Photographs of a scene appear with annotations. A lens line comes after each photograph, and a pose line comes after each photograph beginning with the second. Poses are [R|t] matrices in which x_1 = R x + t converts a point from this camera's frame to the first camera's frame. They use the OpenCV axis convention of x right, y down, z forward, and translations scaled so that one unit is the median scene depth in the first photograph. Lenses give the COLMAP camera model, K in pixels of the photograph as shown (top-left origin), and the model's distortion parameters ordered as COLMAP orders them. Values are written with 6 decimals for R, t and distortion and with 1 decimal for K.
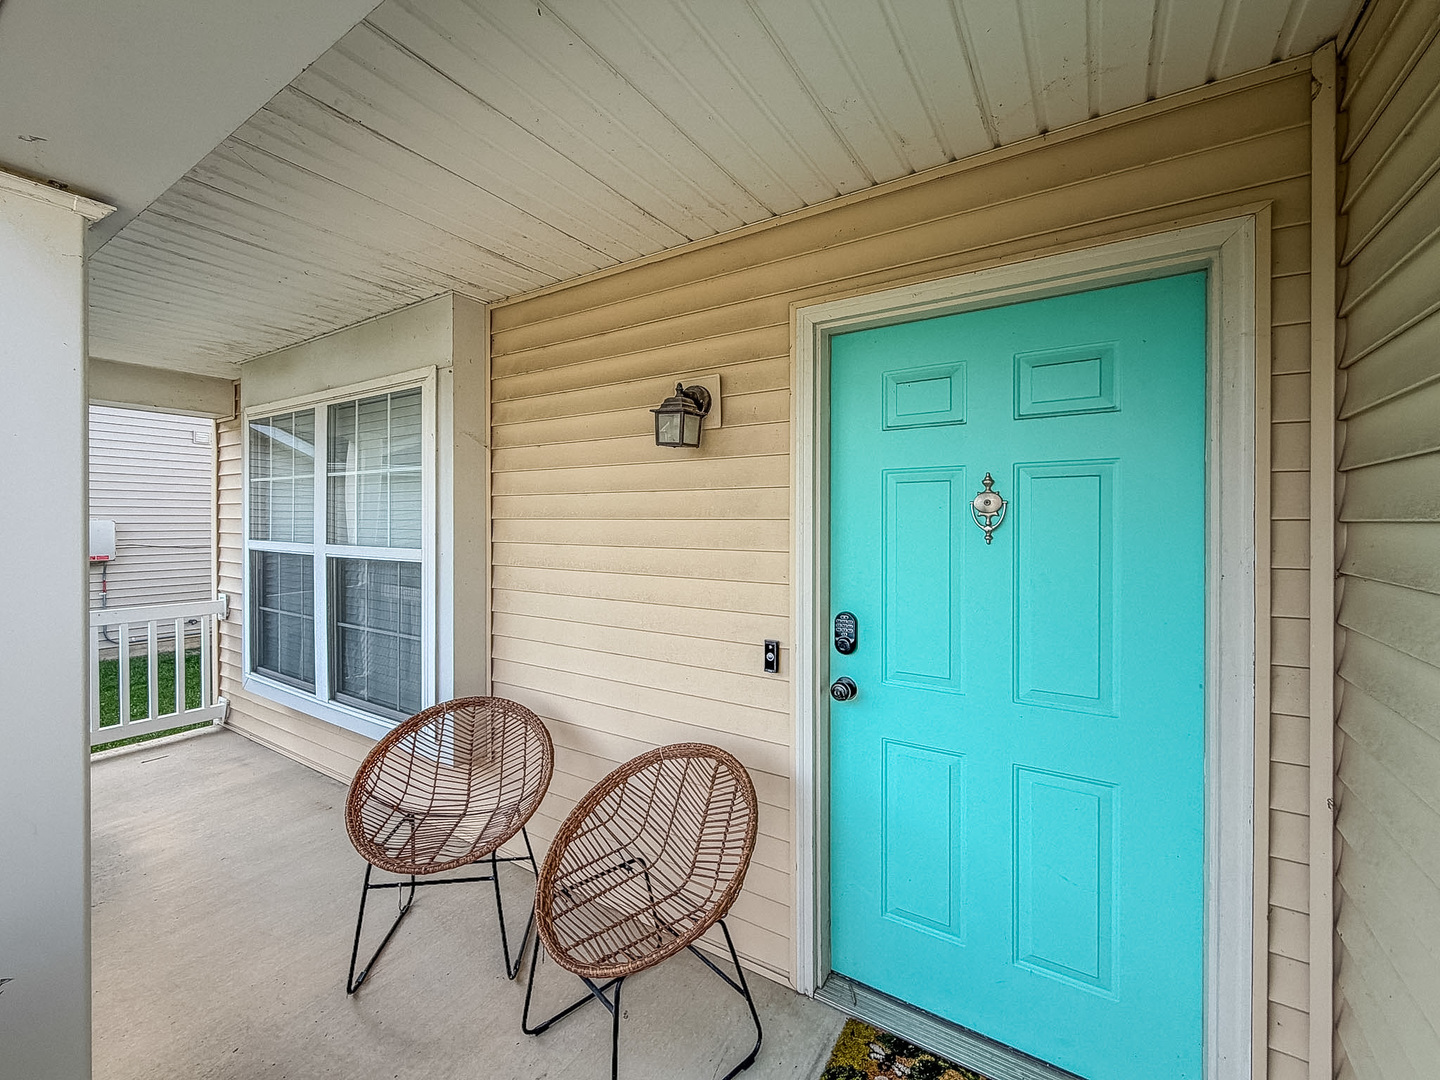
lens RADIAL K [[567.1, 0, 720.0], [0, 567.1, 540.0], [0, 0, 1]] dist [0.000197, -0.000181]
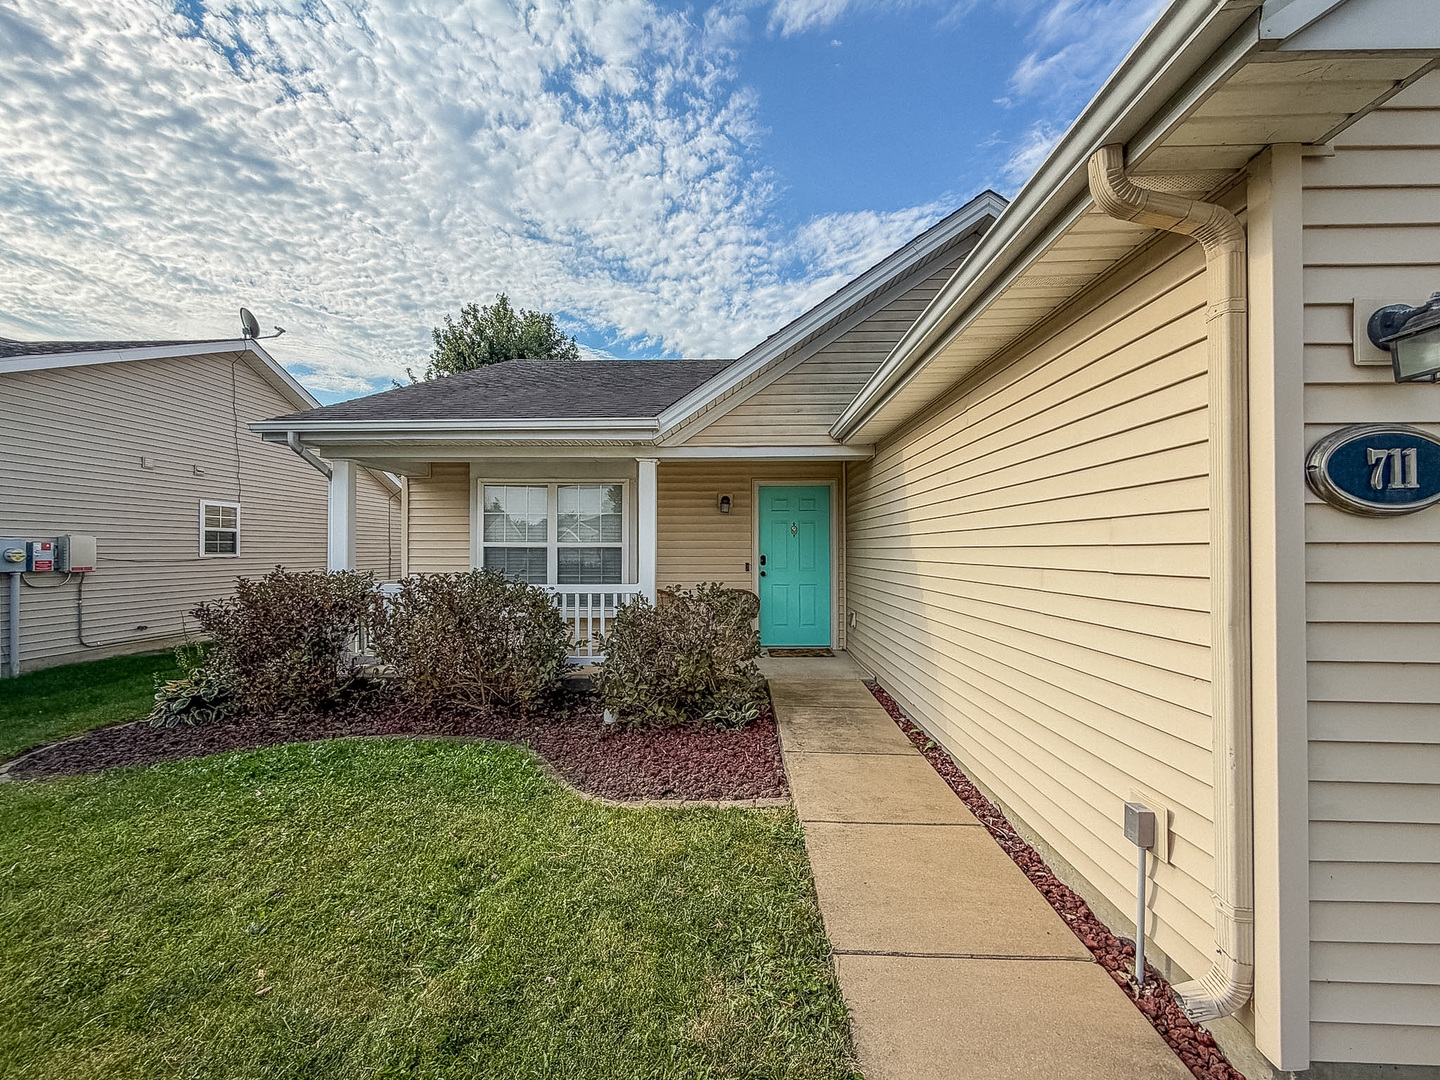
lens RADIAL K [[567.1, 0, 720.0], [0, 567.1, 540.0], [0, 0, 1]] dist [0.000197, -0.000181]
pose [[0.841836, 0.000613, 0.539732, -2.215086], [0.023186, 0.999035, -0.037299, 0.164937], [-0.539234, 0.043914, 0.841010, -2.231551]]
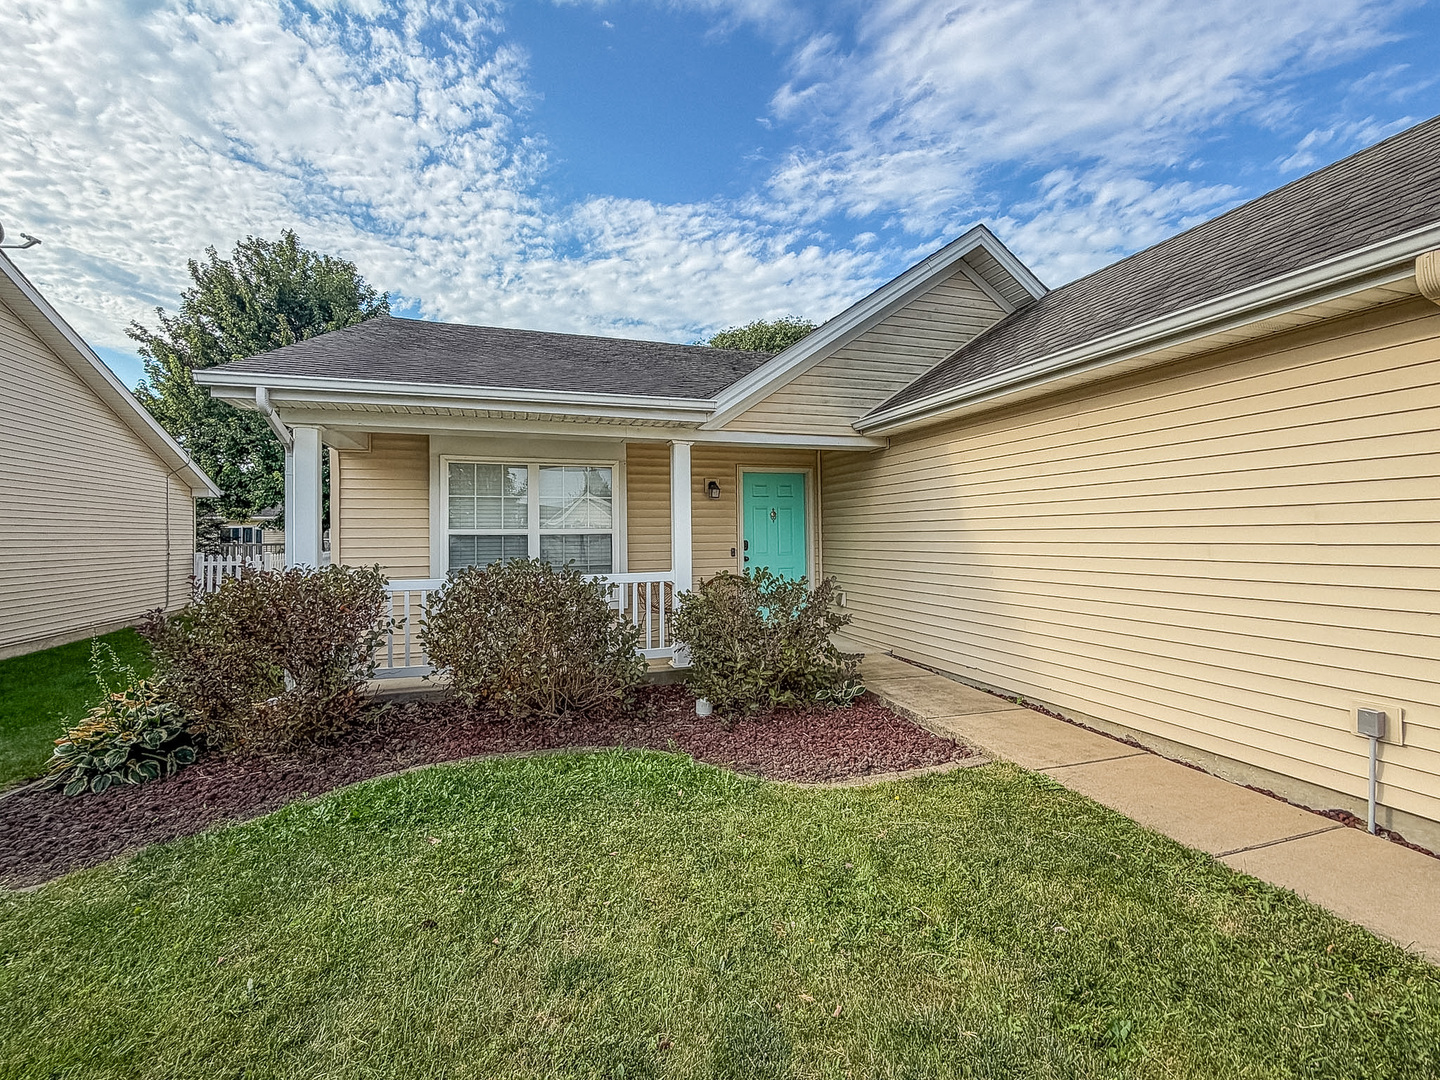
lens RADIAL K [[575.4, 0, 718.4], [0, 575.4, 522.3], [0, 0, 1]] dist [0.000473, 0.000106]
pose [[0.620958, 0.002711, 0.783839, -3.155754], [0.040022, 0.998580, -0.035159, 0.138189], [-0.782821, 0.053203, 0.619968, -1.427178]]
